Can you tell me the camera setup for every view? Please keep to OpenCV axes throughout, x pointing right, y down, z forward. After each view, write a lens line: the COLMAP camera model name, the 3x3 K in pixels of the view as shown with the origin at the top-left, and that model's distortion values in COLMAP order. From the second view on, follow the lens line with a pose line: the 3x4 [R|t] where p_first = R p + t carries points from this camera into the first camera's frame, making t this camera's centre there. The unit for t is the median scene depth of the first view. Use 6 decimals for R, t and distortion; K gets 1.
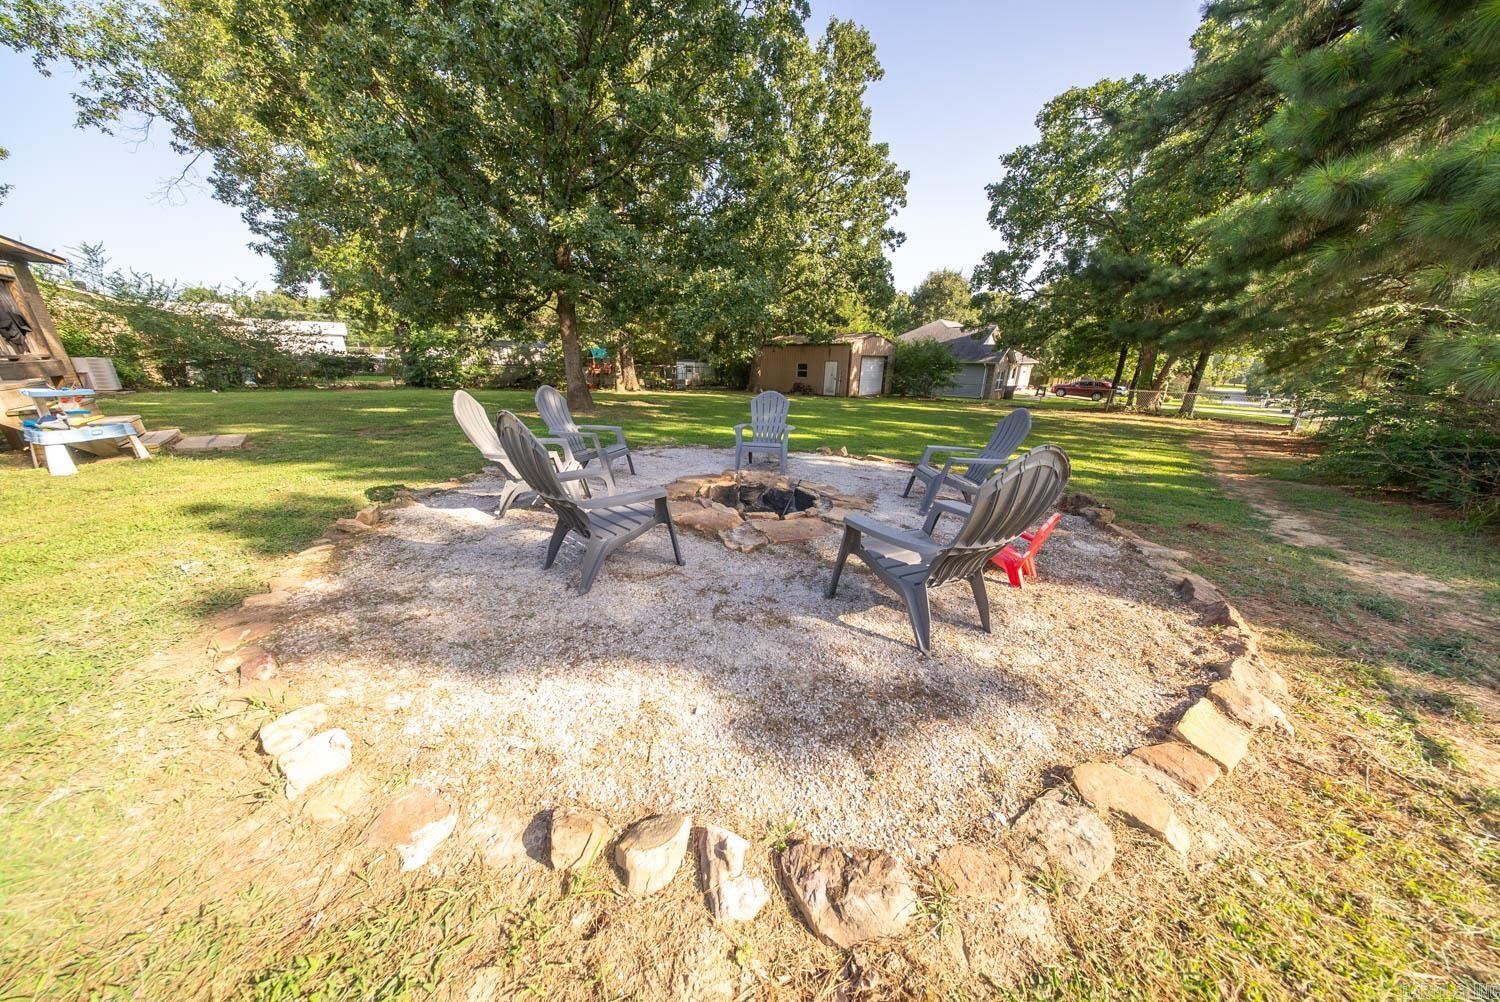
lens RADIAL K [[441.1, 0, 749.2], [0, 441.1, 504.0], [0, 0, 1]] dist [0.000799, -0.000989]
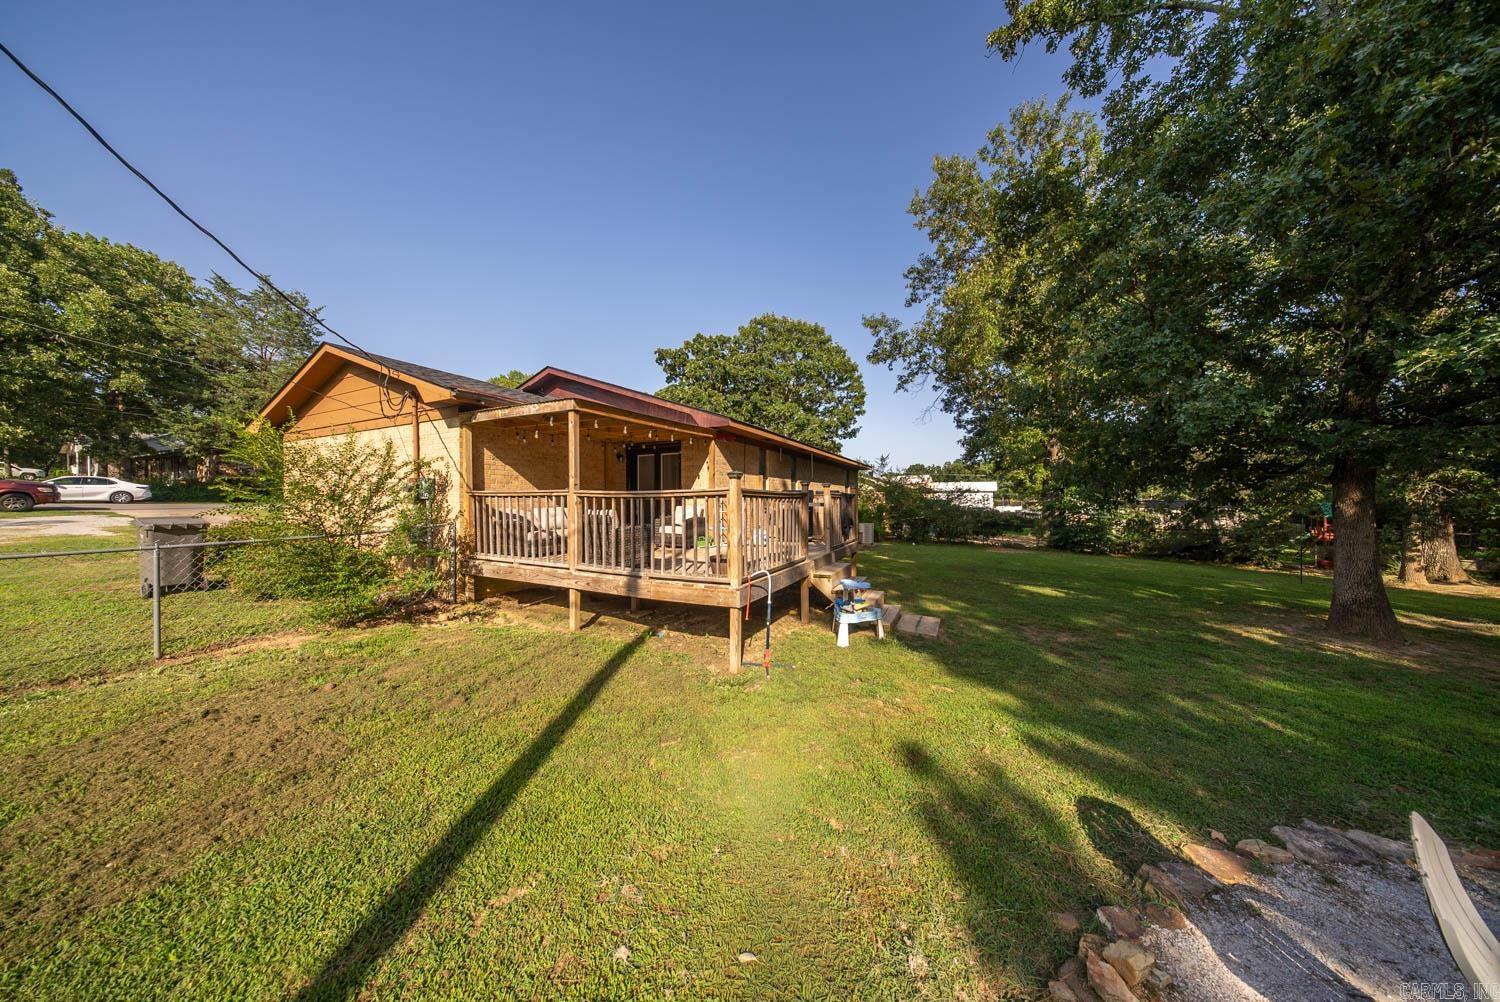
lens RADIAL K [[441.1, 0, 749.2], [0, 441.1, 504.0], [0, 0, 1]] dist [0.000799, -0.000989]
pose [[0.353433, -0.009155, -0.935415, -0.104165], [-0.285274, 0.951266, -0.117097, -0.067518], [0.890900, 0.308236, 0.333597, 0.040963]]
